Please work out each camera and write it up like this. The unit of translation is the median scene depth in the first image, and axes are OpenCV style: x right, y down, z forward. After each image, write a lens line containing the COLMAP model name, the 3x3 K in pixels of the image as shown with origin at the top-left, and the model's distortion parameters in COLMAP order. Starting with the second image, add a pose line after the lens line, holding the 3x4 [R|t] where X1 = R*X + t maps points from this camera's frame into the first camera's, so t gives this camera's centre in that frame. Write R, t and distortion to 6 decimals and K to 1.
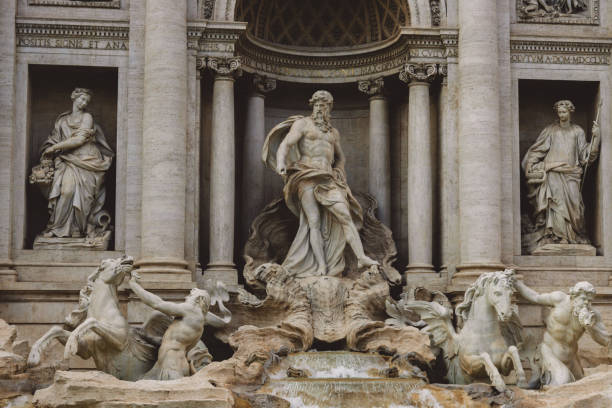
lens RADIAL K [[1089.9, 0, 347.5], [0, 1089.9, 241.0], [0, 0, 1]] dist [-0.022788, 0.095389]
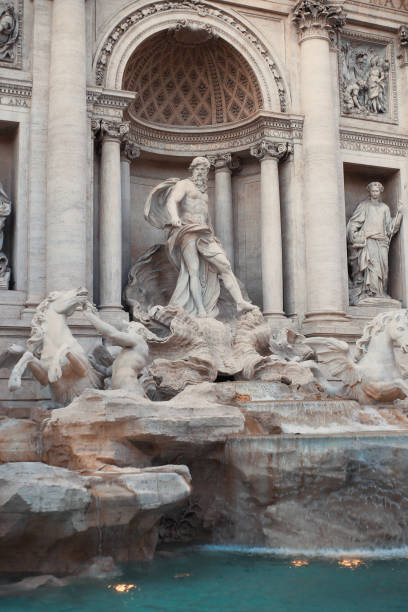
lens RADIAL K [[851.0, 0, 195.8], [0, 851.0, 290.2], [0, 0, 1]] dist [-0.081146, -0.013462]
pose [[0.959769, 0.030802, 0.279098, -0.272268], [-0.018309, 0.998715, -0.047261, 0.044079], [-0.280195, 0.040250, 0.959099, 0.150140]]
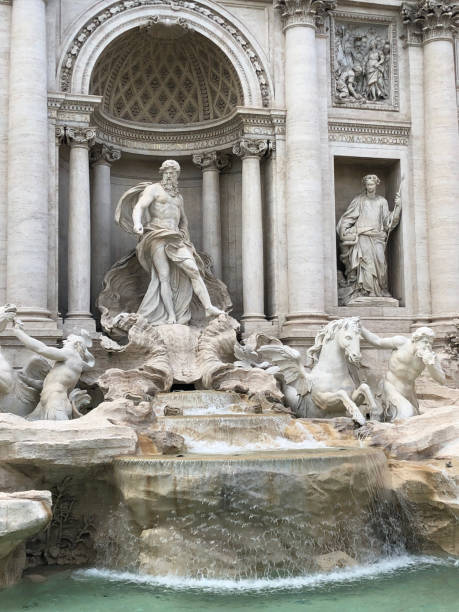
lens RADIAL K [[883.6, 0, 231.1], [0, 883.6, 283.4], [0, 0, 1]] dist [0.239891, -1.197942]
pose [[0.986603, 0.005063, 0.163064, -0.110372], [-0.001093, 0.999701, -0.024427, 0.011928], [-0.163139, 0.023921, 0.986313, 0.086705]]
